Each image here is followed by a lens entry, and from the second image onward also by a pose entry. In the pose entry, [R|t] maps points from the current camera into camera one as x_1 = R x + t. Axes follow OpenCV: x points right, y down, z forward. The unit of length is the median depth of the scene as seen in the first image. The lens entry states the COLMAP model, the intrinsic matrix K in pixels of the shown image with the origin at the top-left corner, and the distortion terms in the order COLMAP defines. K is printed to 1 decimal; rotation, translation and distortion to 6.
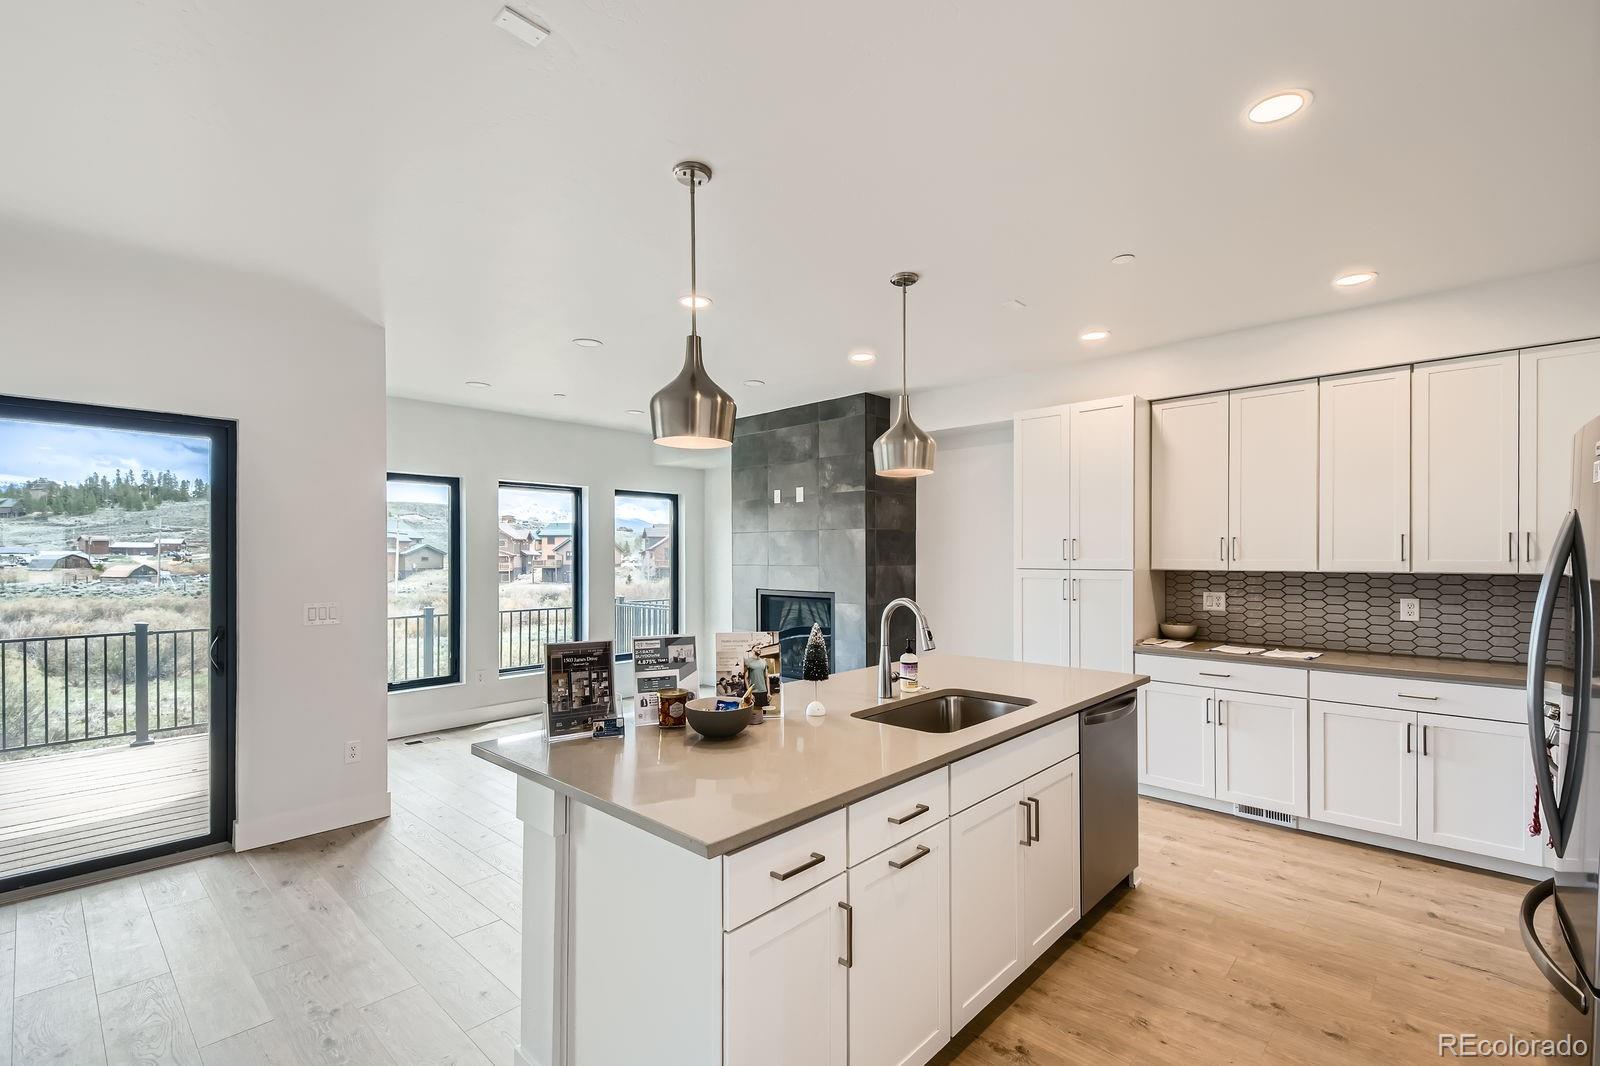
lens RADIAL K [[704.4, 0, 795.5], [0, 704.4, 553.7], [0, 0, 1]] dist [0.036425, -0.019106]
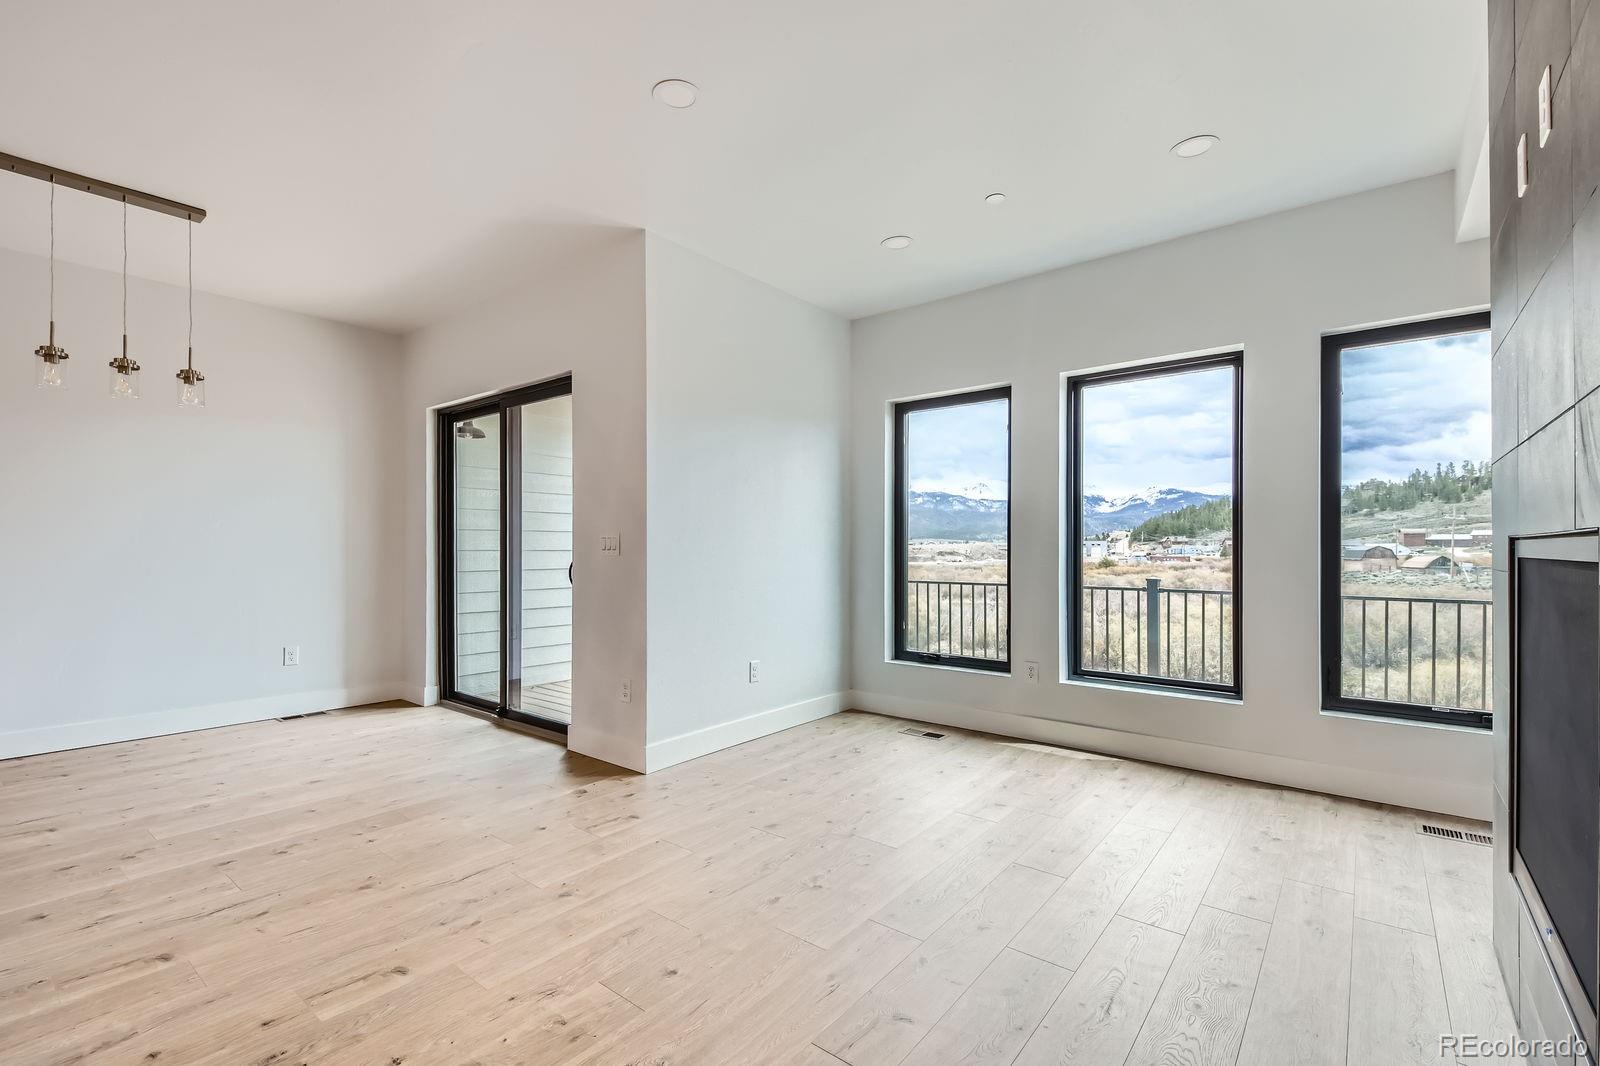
lens RADIAL K [[704.4, 0, 795.5], [0, 704.4, 553.7], [0, 0, 1]] dist [0.036425, -0.019106]
pose [[0.075054, 0.008681, -0.997142, 0.328289], [0.001373, 0.999960, 0.008809, 0.081321], [0.997179, -0.002030, 0.075039, 1.120148]]
